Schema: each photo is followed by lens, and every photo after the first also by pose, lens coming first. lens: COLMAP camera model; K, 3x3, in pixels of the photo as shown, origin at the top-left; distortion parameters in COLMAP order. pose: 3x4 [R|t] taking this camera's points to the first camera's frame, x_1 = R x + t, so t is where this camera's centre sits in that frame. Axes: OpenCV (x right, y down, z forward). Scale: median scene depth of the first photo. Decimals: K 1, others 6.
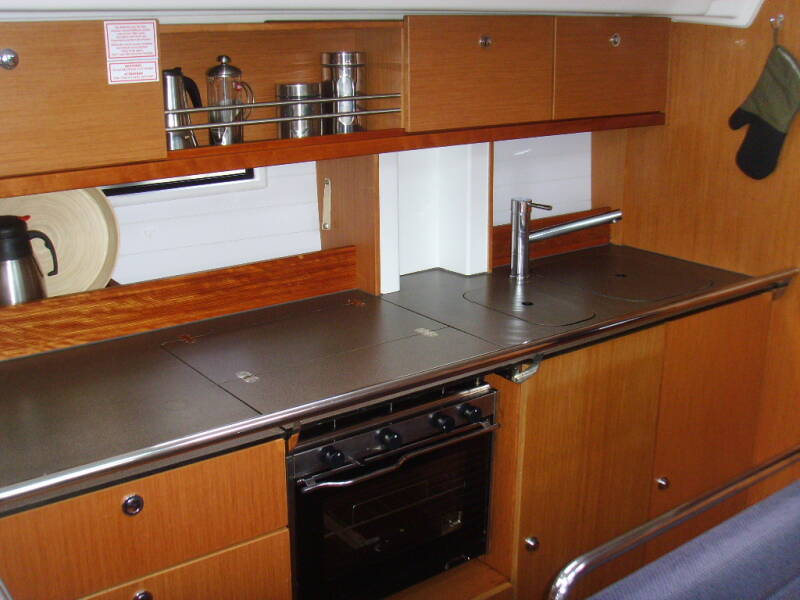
lens RADIAL K [[979.8, 0, 400.0], [0, 979.8, 300.0], [0, 0, 1]] dist [-0.126161, 0.003874]
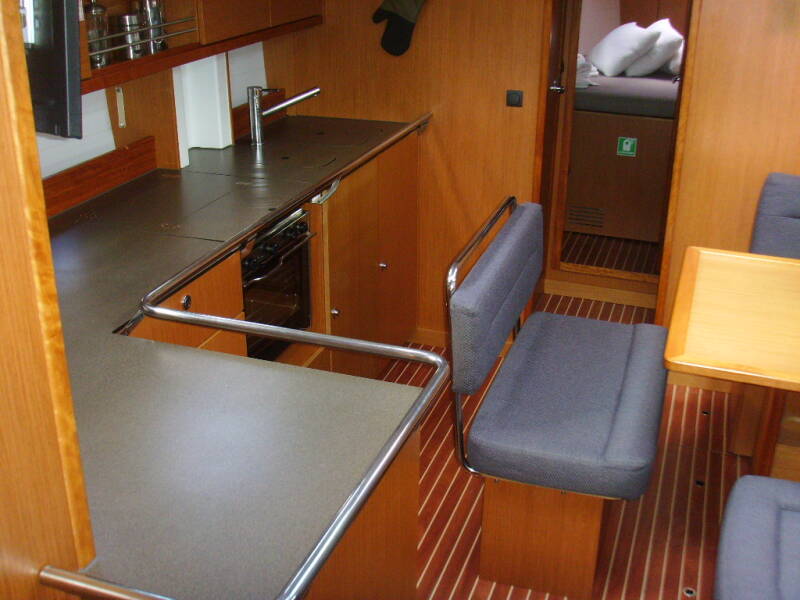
lens RADIAL K [[979.8, 0, 400.0], [0, 979.8, 300.0], [0, 0, 1]] dist [-0.126161, 0.003874]
pose [[0.829960, -0.214611, 0.514887, -0.476364], [0.162182, 0.975993, 0.145379, 0.024647], [-0.533725, -0.037153, 0.844841, -0.281756]]
